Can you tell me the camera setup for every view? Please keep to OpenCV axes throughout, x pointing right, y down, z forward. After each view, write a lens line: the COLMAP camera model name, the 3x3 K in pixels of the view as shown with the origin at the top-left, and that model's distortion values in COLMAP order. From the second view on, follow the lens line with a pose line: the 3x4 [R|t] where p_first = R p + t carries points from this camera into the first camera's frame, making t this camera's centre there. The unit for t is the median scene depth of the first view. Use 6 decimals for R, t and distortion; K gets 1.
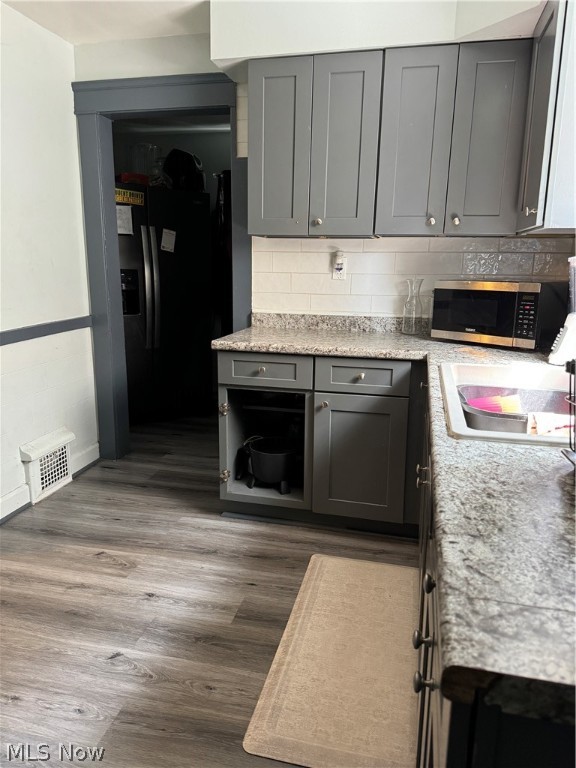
lens RADIAL K [[538.3, 0, 287.0], [0, 538.3, 385.3], [0, 0, 1]] dist [0.071410, -0.074640]
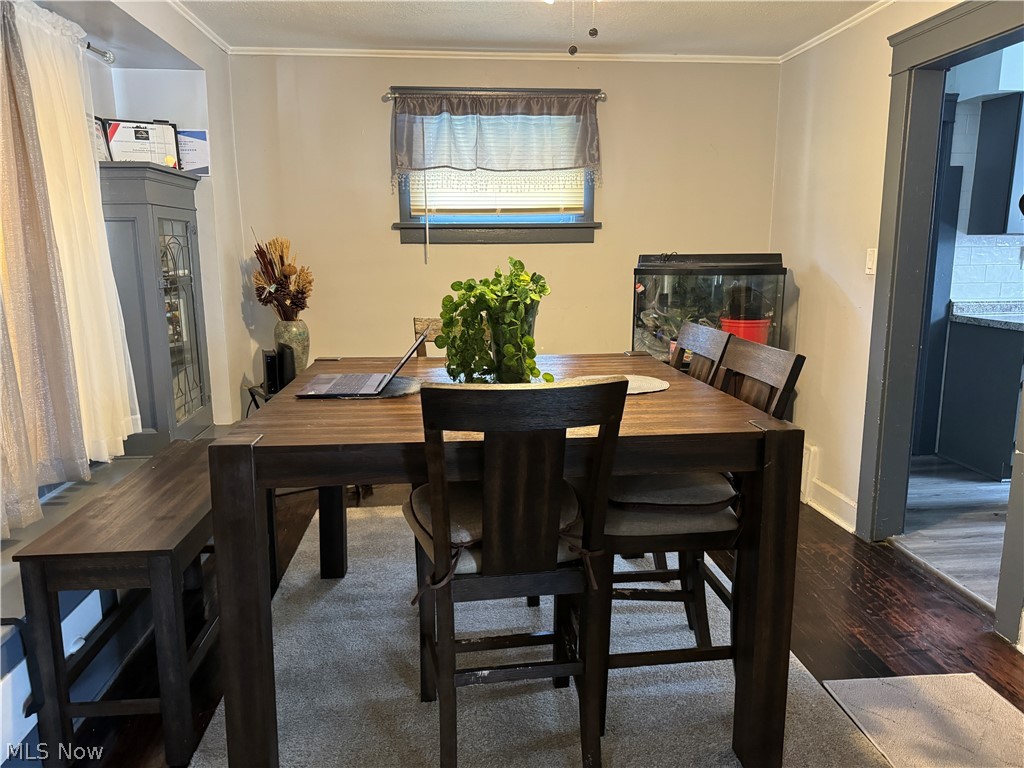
lens RADIAL K [[717.8, 0, 510.7], [0, 717.8, 382.2], [0, 0, 1]] dist [0.071410, -0.074640]
pose [[0.947310, -0.077200, 0.310875, -1.791170], [0.088778, 0.995780, -0.023245, -0.022882], [-0.307769, 0.049619, 0.950167, -0.157200]]
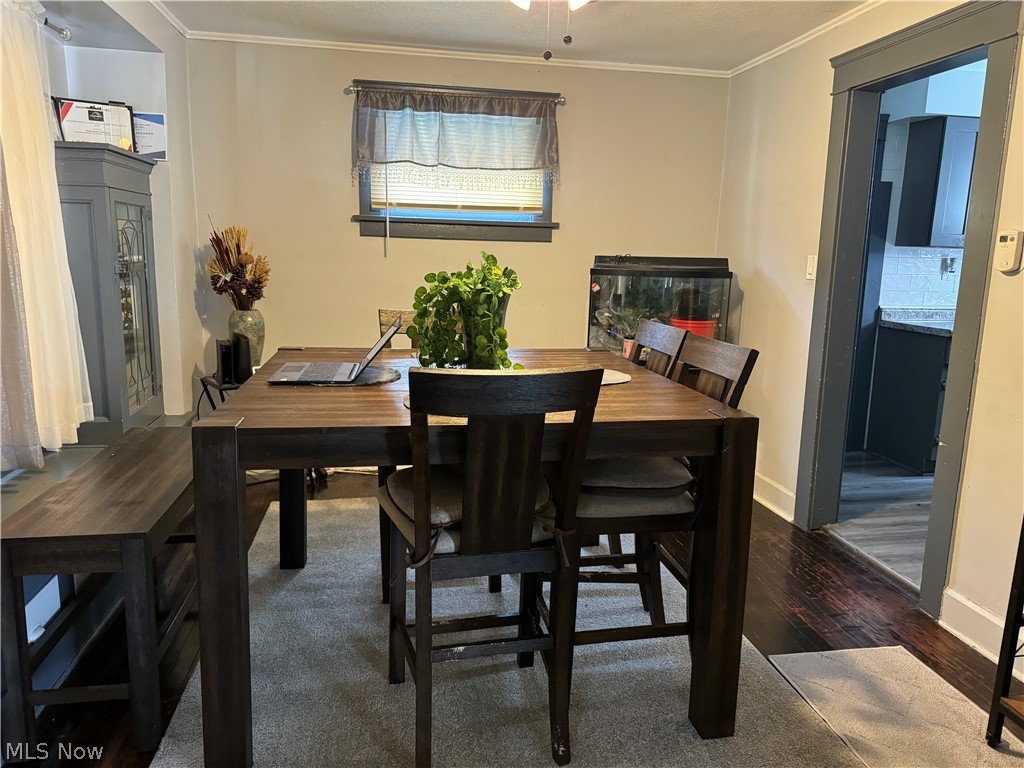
lens RADIAL K [[727.0, 0, 513.4], [0, 727.0, 380.9], [0, 0, 1]] dist [0.090115, -0.114126]
pose [[0.914649, -0.061666, 0.399517, -1.867271], [0.076436, 0.996851, -0.021127, -0.006333], [-0.396956, 0.049861, 0.916482, -0.188596]]
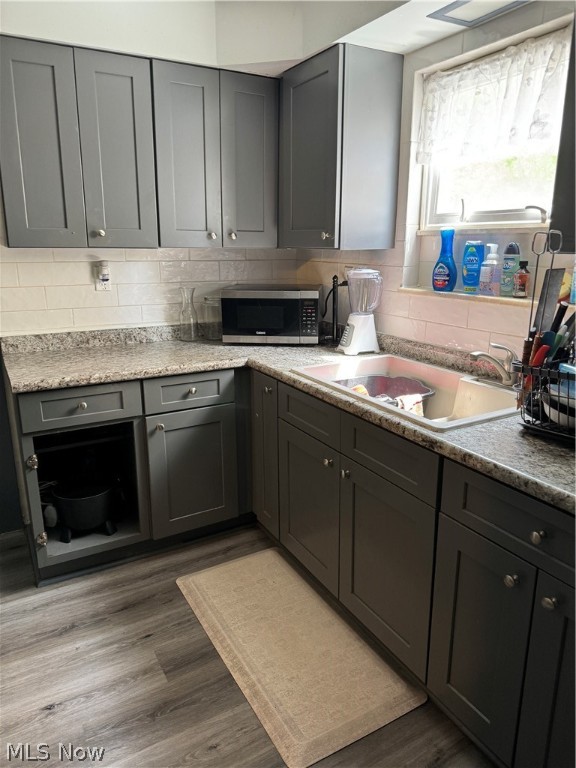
lens RADIAL K [[538.3, 0, 287.0], [0, 538.3, 385.3], [0, 0, 1]] dist [0.071410, -0.074640]
pose [[0.730977, -0.184005, 0.657126, -0.390918], [0.158029, 0.982428, 0.099306, -0.099069], [-0.663852, 0.031254, 0.747211, 0.125750]]
